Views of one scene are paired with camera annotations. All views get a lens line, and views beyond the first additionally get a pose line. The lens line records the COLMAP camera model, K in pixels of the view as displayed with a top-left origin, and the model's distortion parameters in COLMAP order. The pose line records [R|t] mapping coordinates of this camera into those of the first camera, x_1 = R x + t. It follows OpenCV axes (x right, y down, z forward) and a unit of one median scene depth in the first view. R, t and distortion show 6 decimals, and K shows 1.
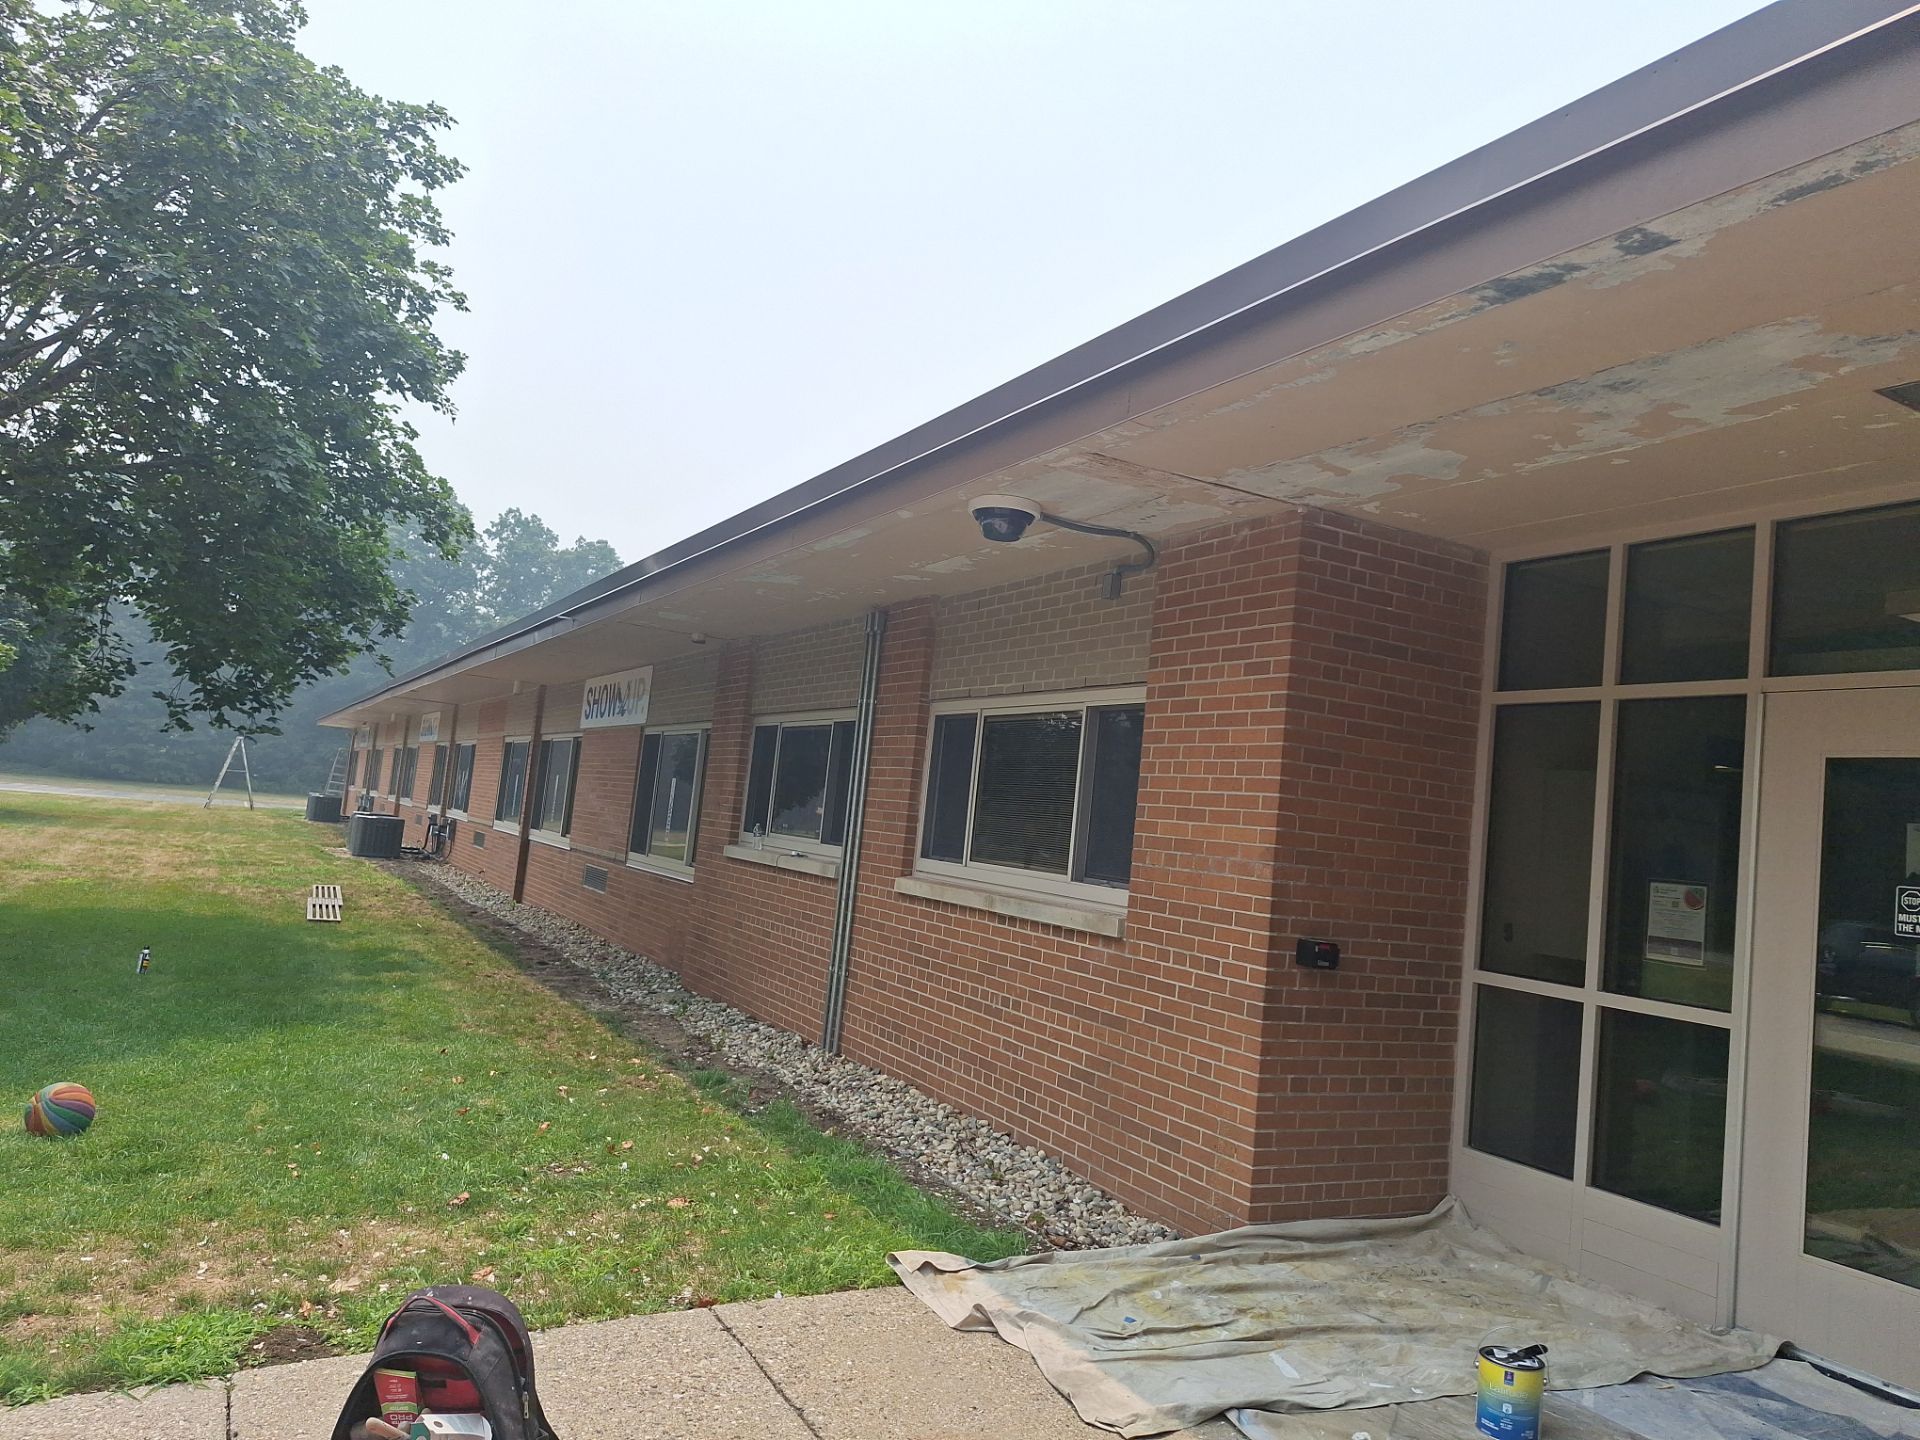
lens RADIAL K [[1314.0, 0, 960.0], [0, 1314.0, 720.0], [0, 0, 1]] dist [0.028698, 0.000257]
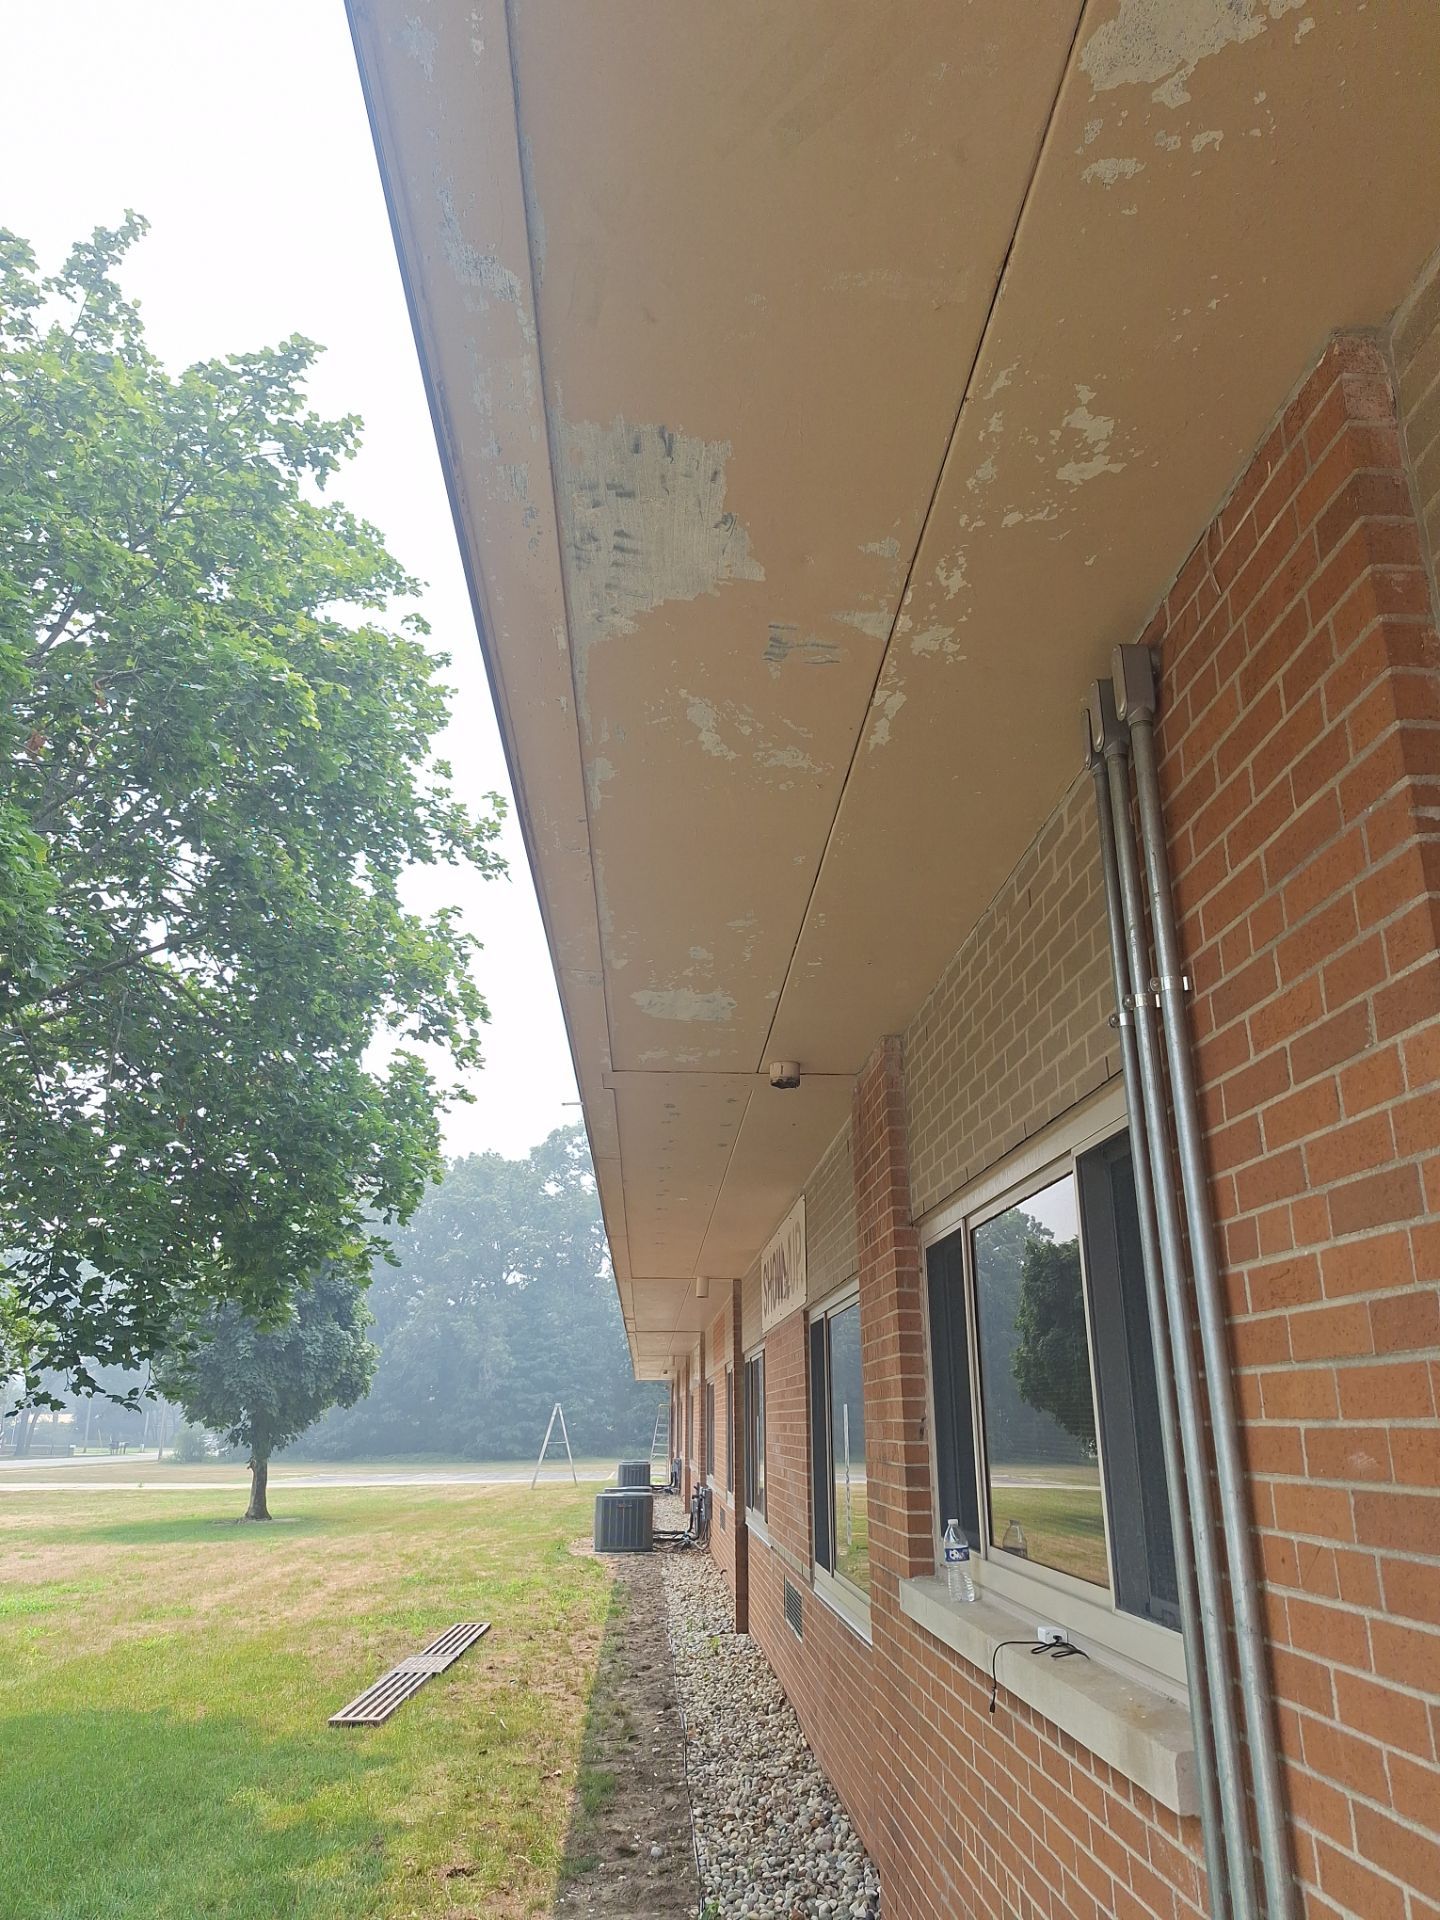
lens RADIAL K [[1314.0, 0, 720.0], [0, 1314.0, 960.0], [0, 0, 1]] dist [0.028698, 0.000257]
pose [[0.894831, -0.232880, -0.380847, -0.036317], [0.118133, 0.946261, -0.301054, 0.033558], [0.430491, 0.224402, 0.874255, 0.576330]]
